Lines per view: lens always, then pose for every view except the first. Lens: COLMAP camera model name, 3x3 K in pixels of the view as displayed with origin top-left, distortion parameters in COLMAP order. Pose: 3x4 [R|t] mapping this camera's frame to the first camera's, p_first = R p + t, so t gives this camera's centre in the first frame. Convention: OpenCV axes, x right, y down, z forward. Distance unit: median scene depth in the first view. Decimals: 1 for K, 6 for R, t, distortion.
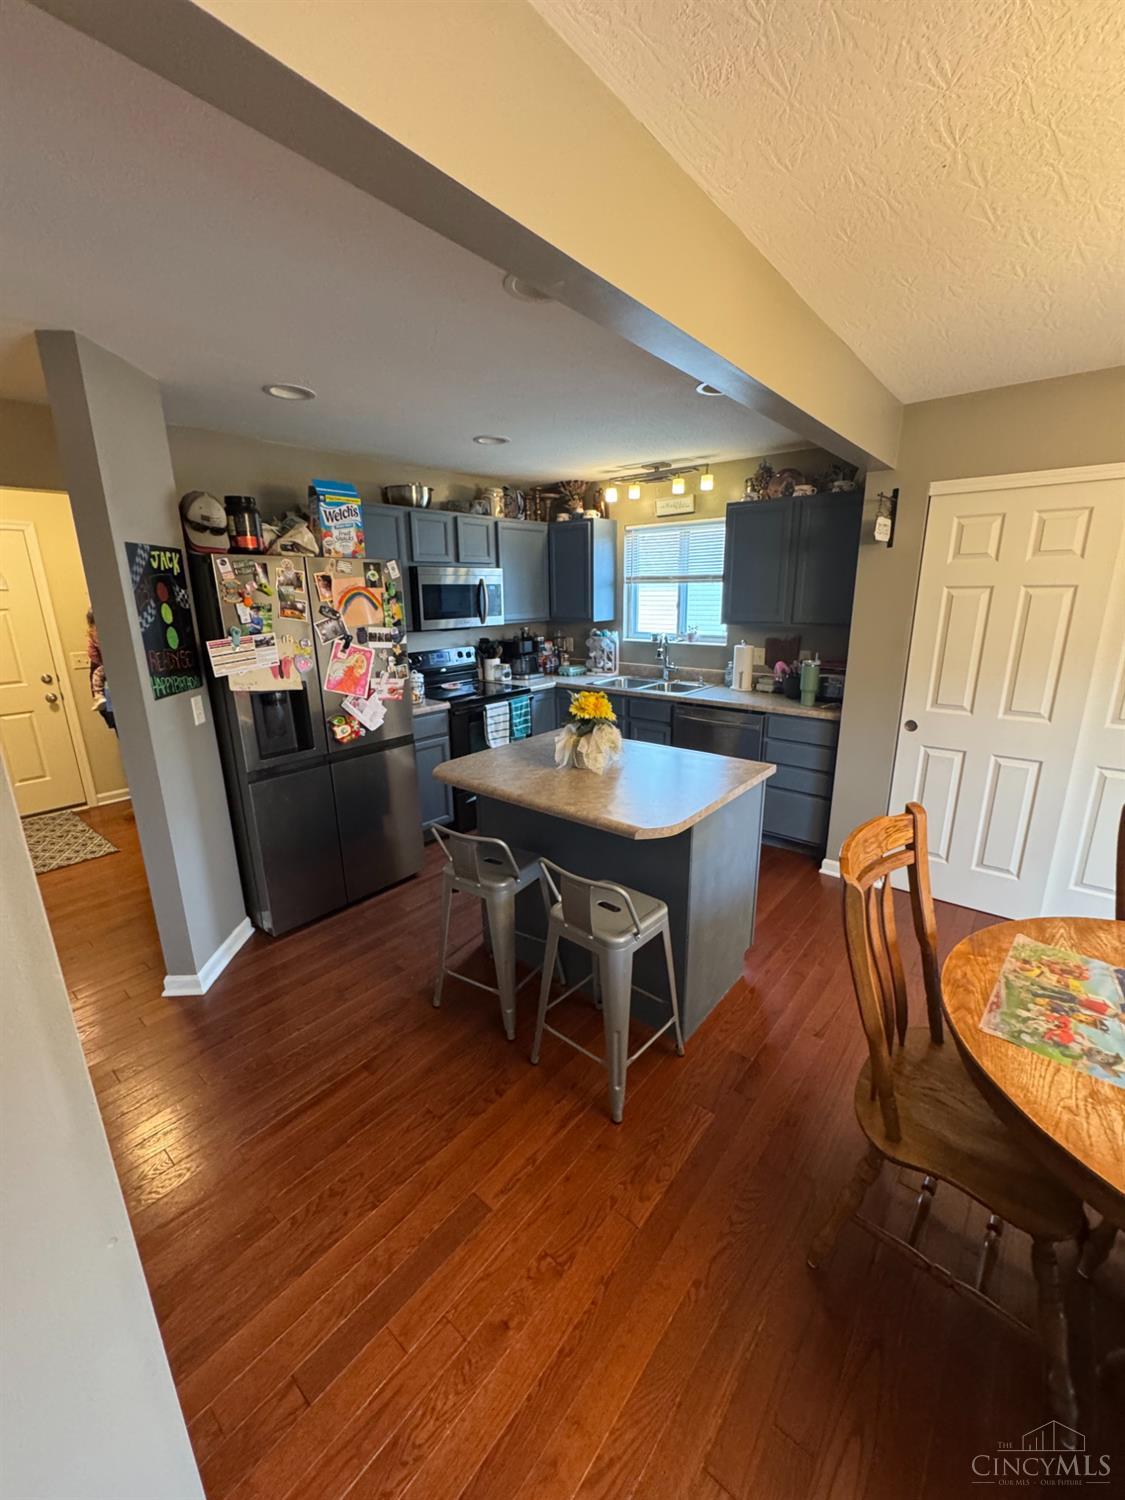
lens RADIAL K [[595.2, 0, 562.1], [0, 595.2, 746.9], [0, 0, 1]] dist [-0.004121, -0.000356]
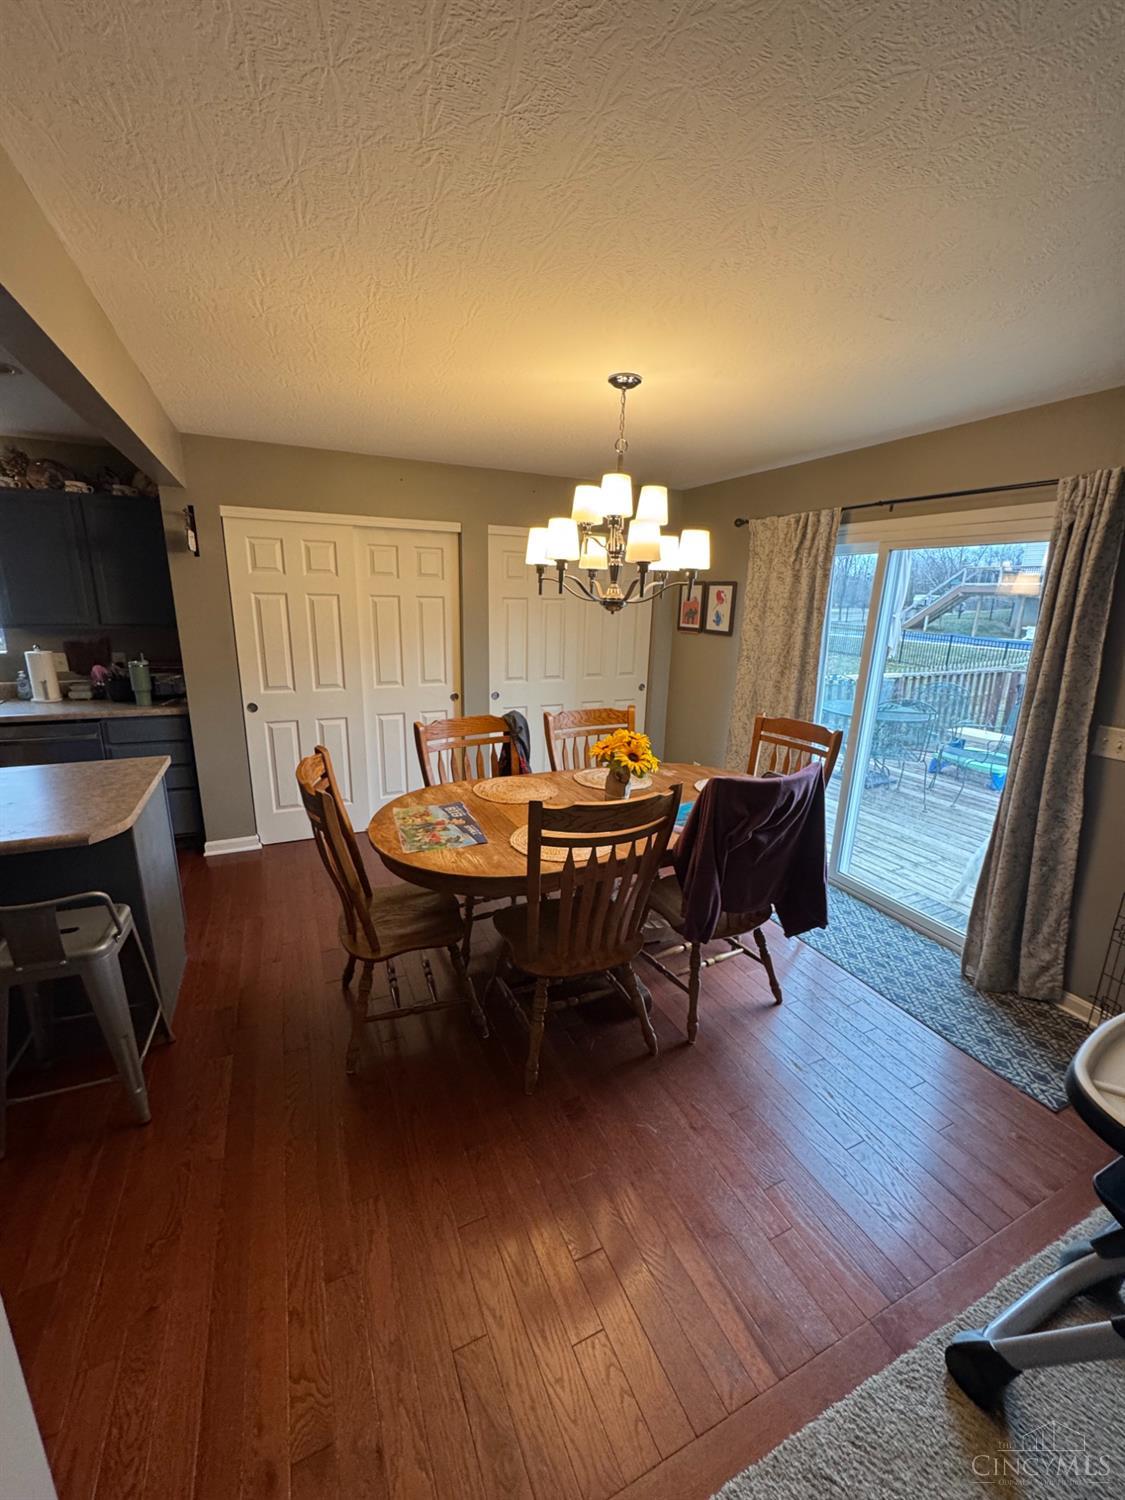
lens RADIAL K [[595.2, 0, 562.7], [0, 595.2, 751.7], [0, 0, 1]] dist [-0.004121, -0.000356]
pose [[0.427030, -0.202649, 0.881237, -0.242430], [0.198055, 0.971861, 0.127516, 0.023622], [-0.882281, 0.120080, 0.455150, -0.100466]]
